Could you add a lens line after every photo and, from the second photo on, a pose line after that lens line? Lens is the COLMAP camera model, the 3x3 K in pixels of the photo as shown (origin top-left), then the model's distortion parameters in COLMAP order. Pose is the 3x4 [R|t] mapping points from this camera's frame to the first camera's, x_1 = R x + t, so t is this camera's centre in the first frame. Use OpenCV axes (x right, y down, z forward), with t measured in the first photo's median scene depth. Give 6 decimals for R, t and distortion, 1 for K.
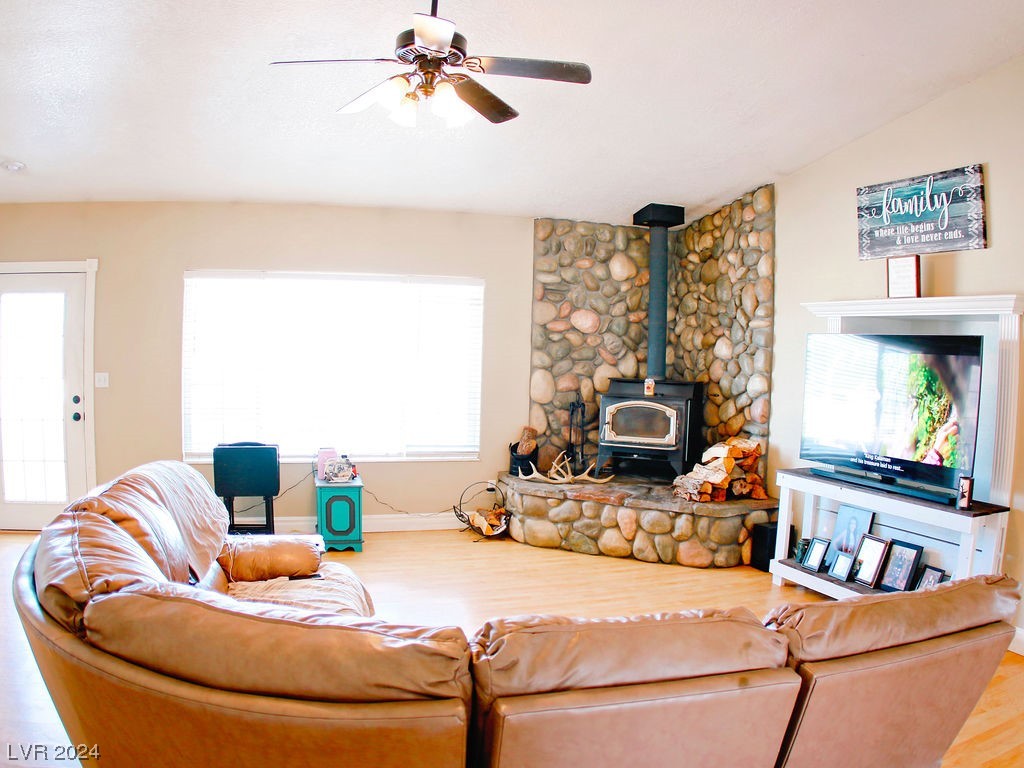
lens RADIAL K [[786.4, 0, 527.0], [0, 786.4, 393.2], [0, 0, 1]] dist [-0.334317, 0.115631]
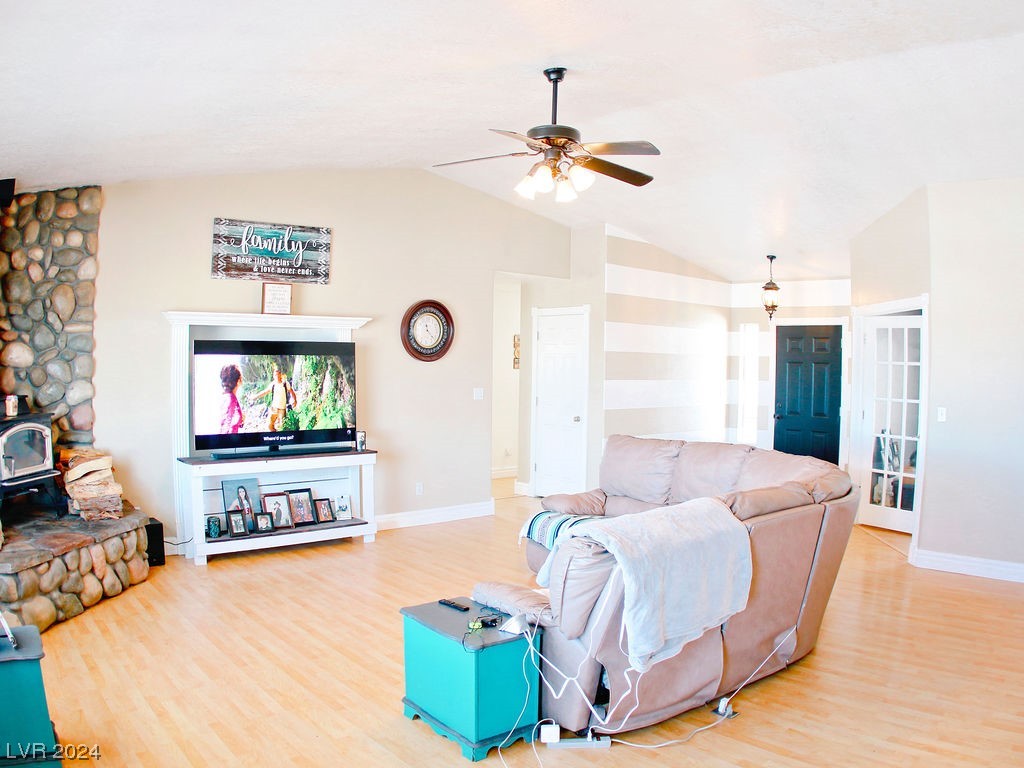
lens RADIAL K [[786.4, 0, 527.0], [0, 786.4, 393.2], [0, 0, 1]] dist [-0.334317, 0.115631]
pose [[-0.380676, -0.070073, 0.922050, -0.733671], [0.028409, 0.995768, 0.087404, -0.070969], [-0.924272, 0.059467, -0.377074, 0.826855]]
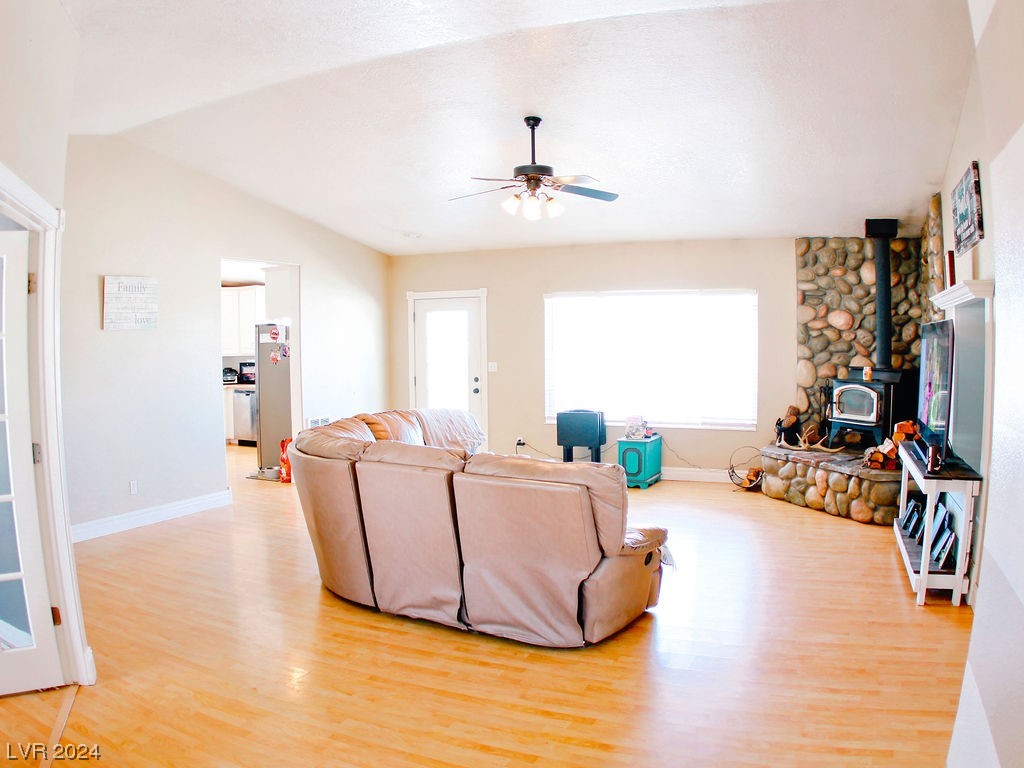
lens RADIAL K [[786.4, 0, 527.0], [0, 786.4, 393.2], [0, 0, 1]] dist [-0.334317, 0.115631]
pose [[0.729236, 0.015596, -0.684085, 0.590240], [-0.015220, 0.999863, 0.006571, 0.024512], [0.684093, 0.005620, 0.729373, -0.189640]]
